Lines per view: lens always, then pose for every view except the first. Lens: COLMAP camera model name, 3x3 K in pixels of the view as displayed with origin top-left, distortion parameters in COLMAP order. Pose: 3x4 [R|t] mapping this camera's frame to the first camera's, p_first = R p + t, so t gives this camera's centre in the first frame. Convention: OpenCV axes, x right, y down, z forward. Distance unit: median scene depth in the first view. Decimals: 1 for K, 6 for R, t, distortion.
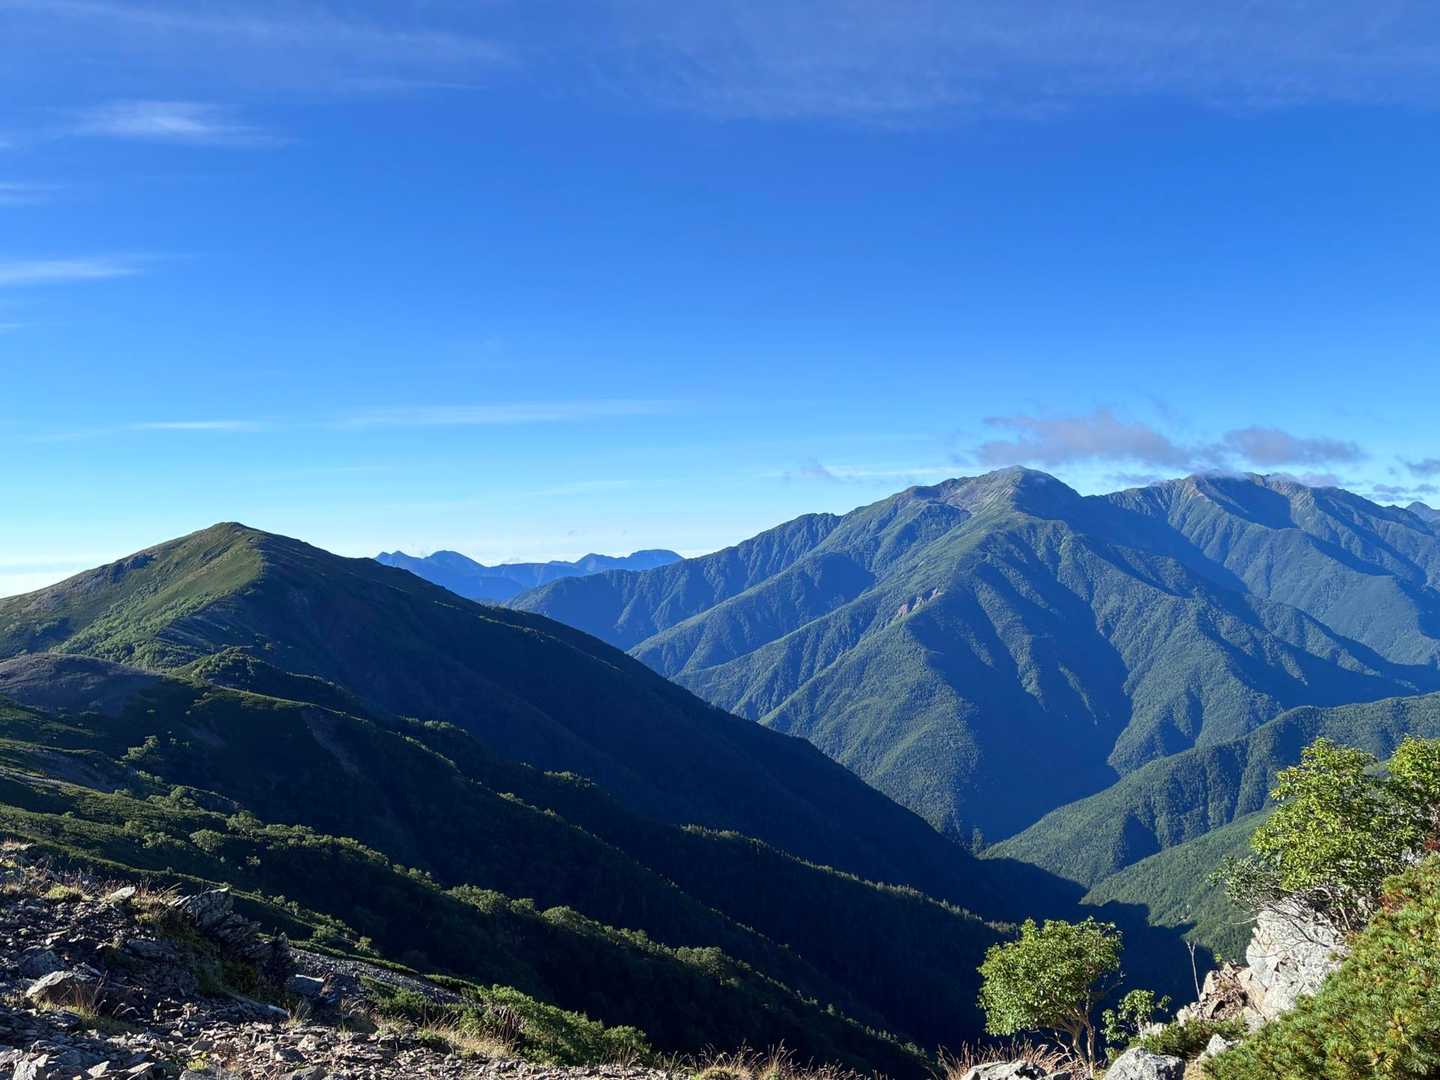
lens RADIAL K [[1213.7, 0, 720.0], [0, 1213.7, 540.0], [0, 0, 1]] dist [0.009918, 0.008628]
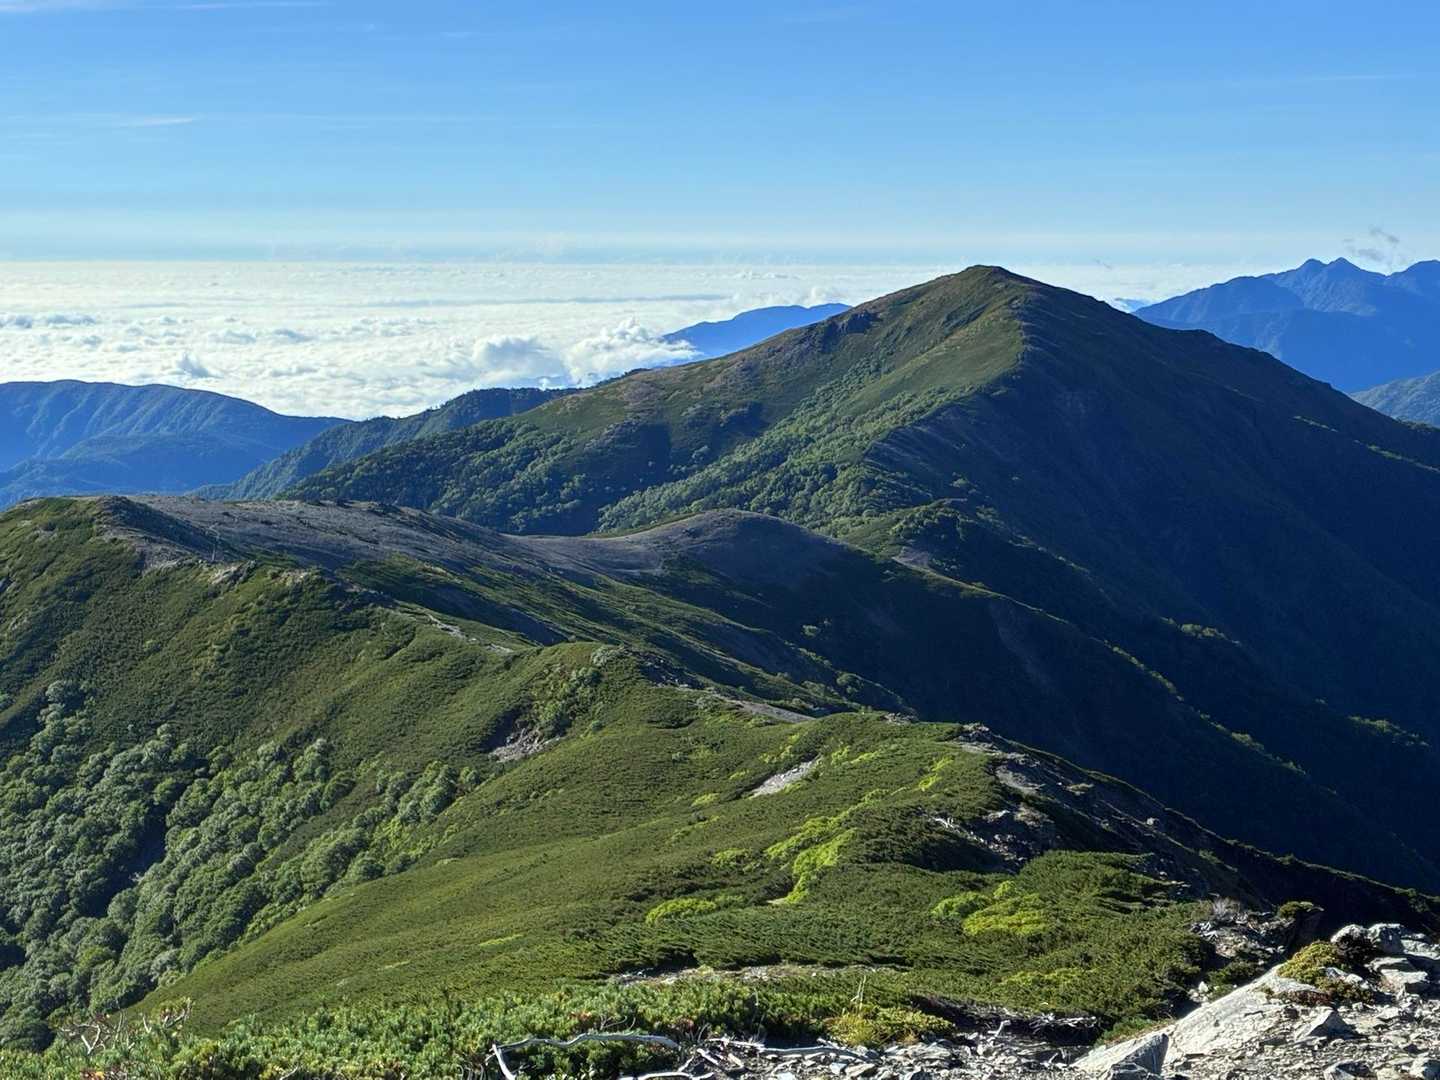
lens RADIAL K [[1213.7, 0, 720.0], [0, 1213.7, 540.0], [0, 0, 1]] dist [0.009918, 0.008628]
pose [[0.868497, 0.070060, -0.490718, -0.190520], [-0.037474, 0.996408, 0.075935, 0.080125], [0.494275, -0.047560, 0.868003, 0.347923]]
